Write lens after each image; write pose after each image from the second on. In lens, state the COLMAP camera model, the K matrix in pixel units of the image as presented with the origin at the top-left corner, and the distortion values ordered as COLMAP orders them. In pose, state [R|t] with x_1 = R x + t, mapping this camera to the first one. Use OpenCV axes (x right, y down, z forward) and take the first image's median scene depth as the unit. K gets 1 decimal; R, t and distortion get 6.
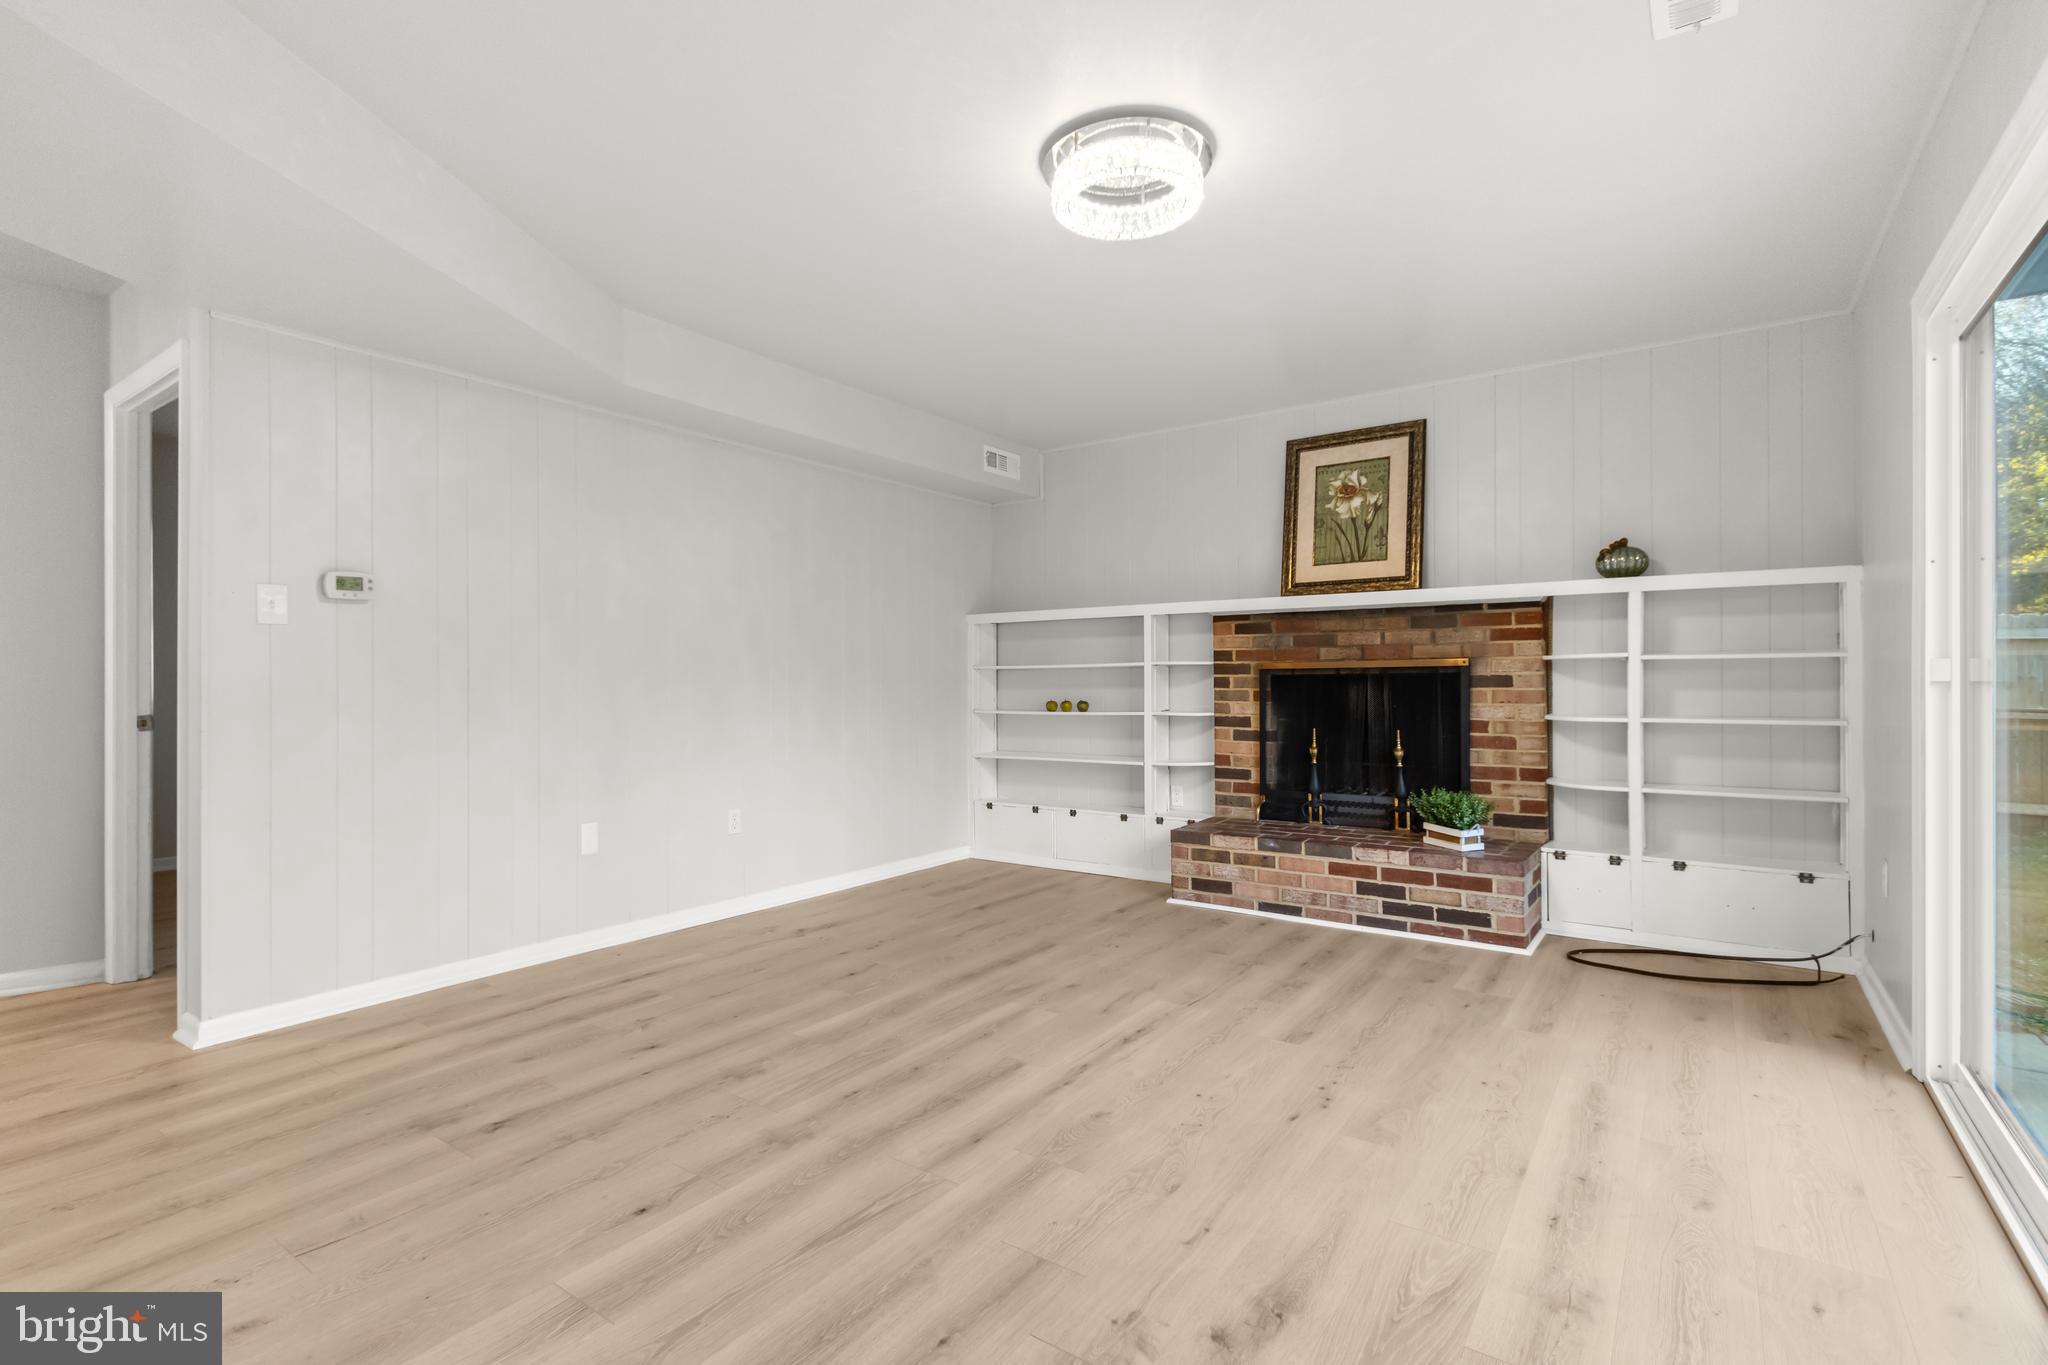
lens RADIAL K [[954.8, 0, 1011.1], [0, 954.8, 679.2], [0, 0, 1]] dist [0.008689, -0.001784]
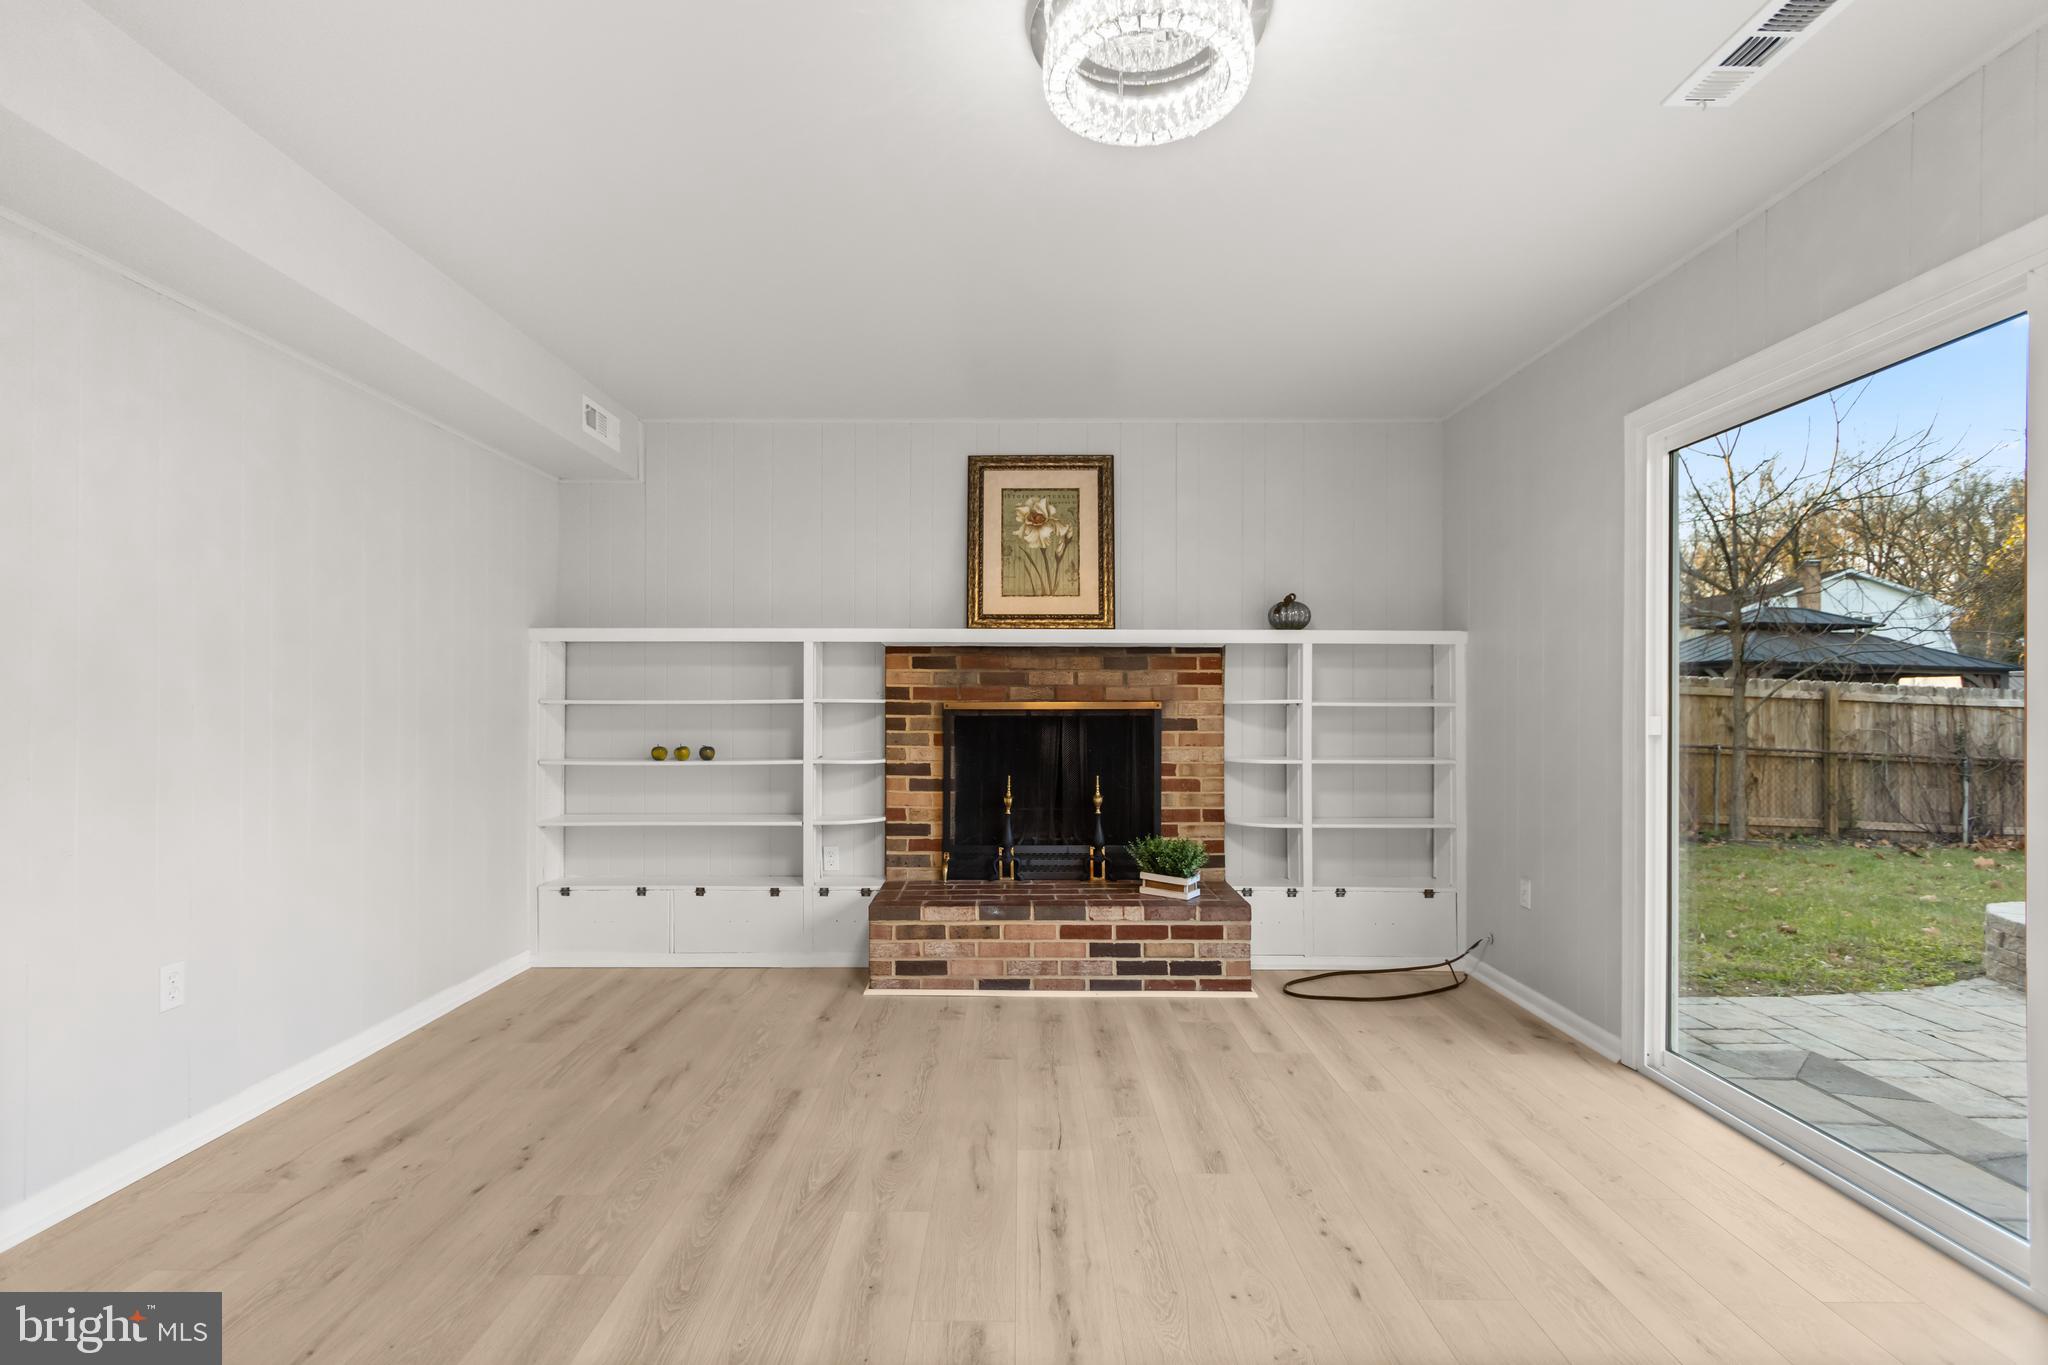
lens RADIAL K [[950.2, 0, 1011.2], [0, 950.2, 702.0], [0, 0, 1]] dist [0.009368, -0.000131]
pose [[0.816855, 0.008225, 0.576784, -0.261487], [-0.007818, 0.999964, -0.003188, -0.020098], [-0.576790, -0.001905, 0.816891, 0.333230]]
